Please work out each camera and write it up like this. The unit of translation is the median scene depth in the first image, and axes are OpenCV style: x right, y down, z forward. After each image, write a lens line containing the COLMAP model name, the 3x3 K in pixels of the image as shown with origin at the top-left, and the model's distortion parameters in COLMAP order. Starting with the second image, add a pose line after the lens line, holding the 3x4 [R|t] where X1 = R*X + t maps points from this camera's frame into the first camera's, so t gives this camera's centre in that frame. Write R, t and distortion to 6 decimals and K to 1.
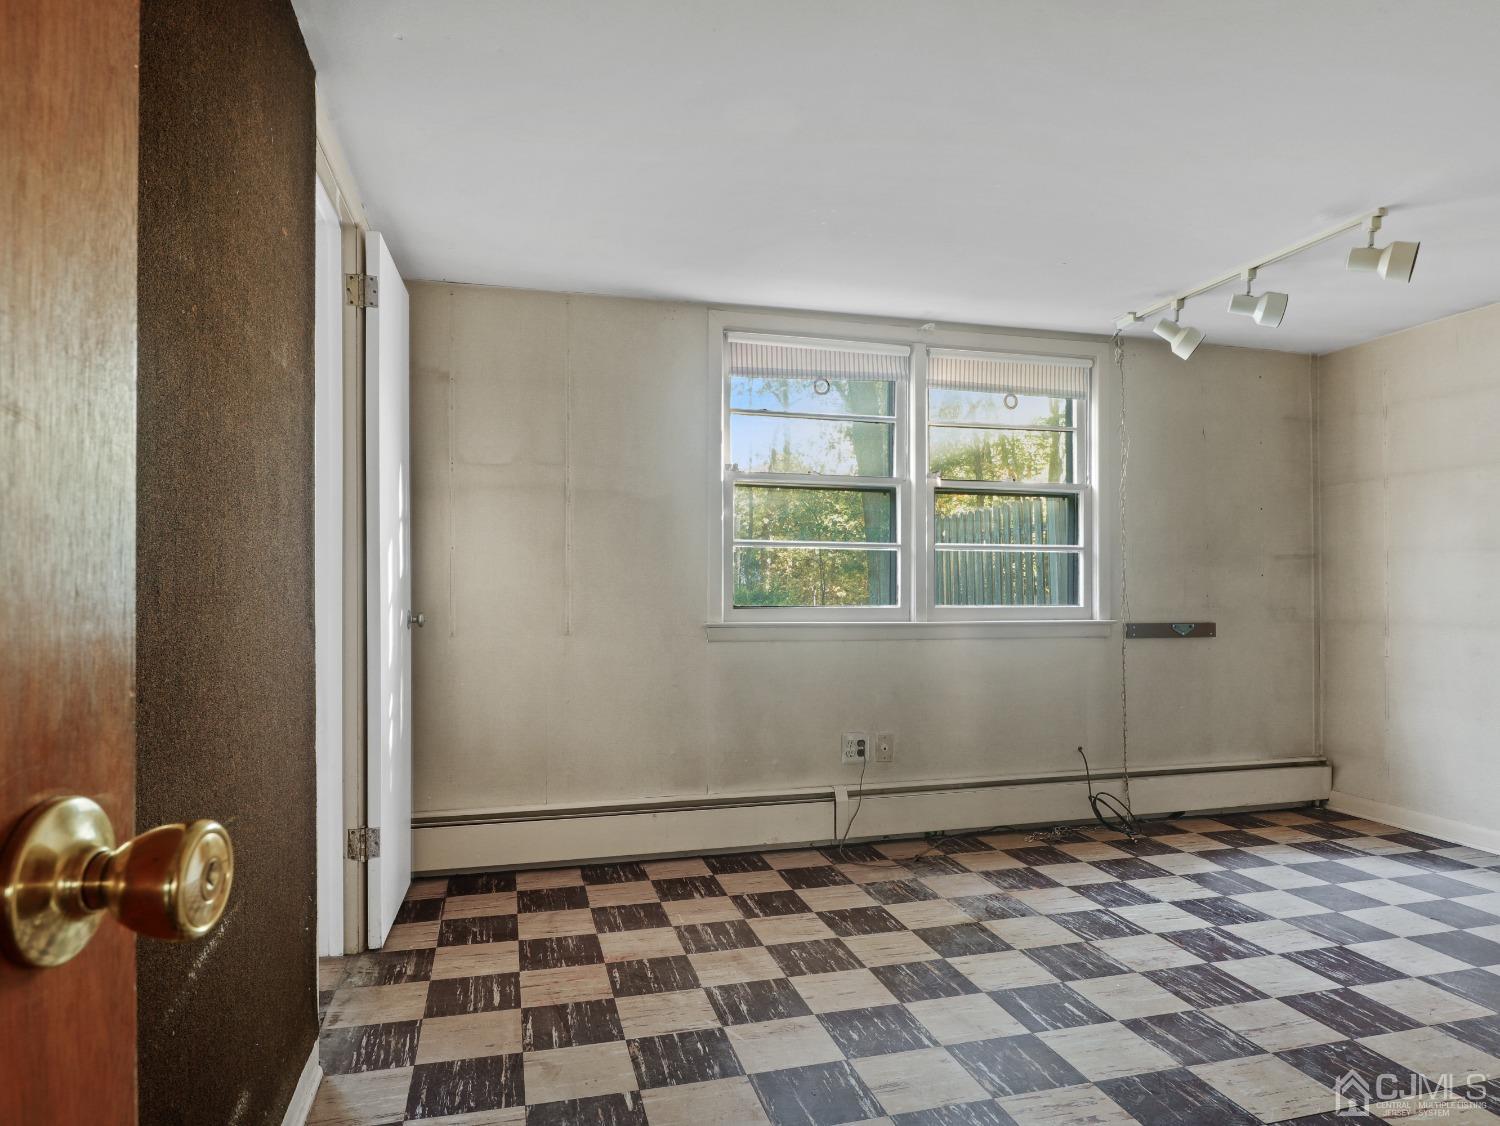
lens RADIAL K [[968.0, 0, 756.3], [0, 968.0, 572.4], [0, 0, 1]] dist [0.001400, -0.001656]
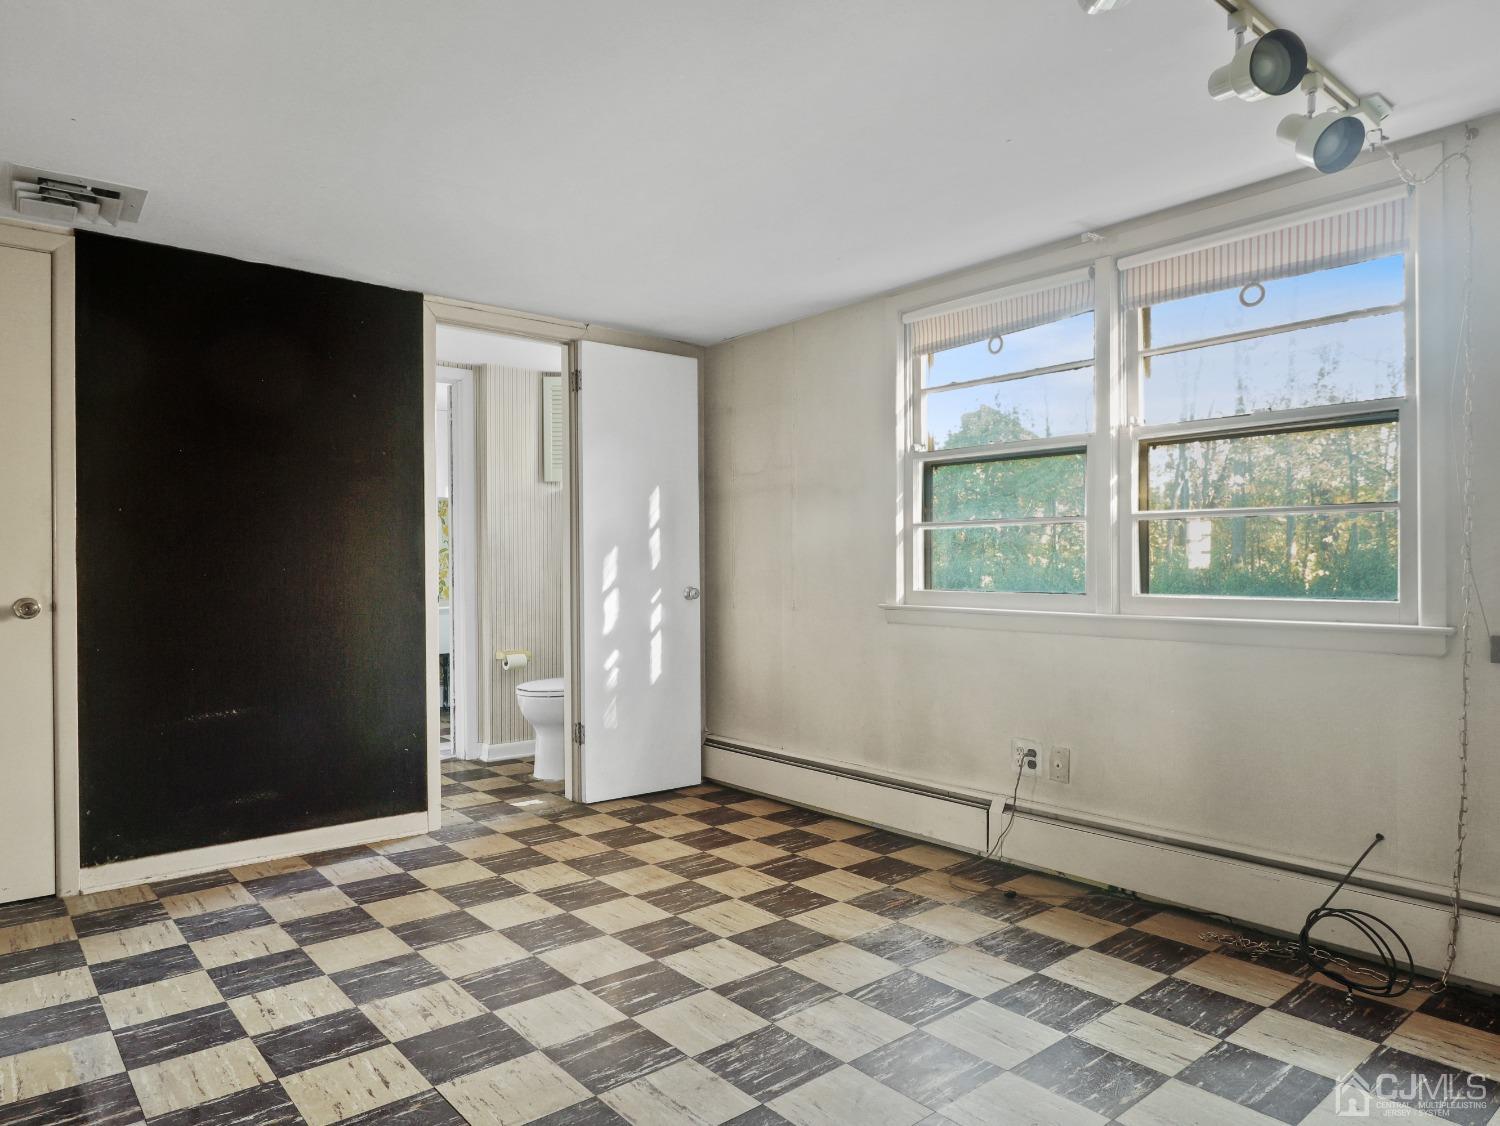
lens RADIAL K [[947.6, 0, 751.6], [0, 947.6, 563.3], [0, 0, 1]] dist [-0.011389, -0.002867]
pose [[0.412251, -0.007032, -0.911043, 0.910977], [0.010607, 0.999939, -0.002919, 0.011048], [0.911009, -0.008460, 0.412300, 0.517022]]
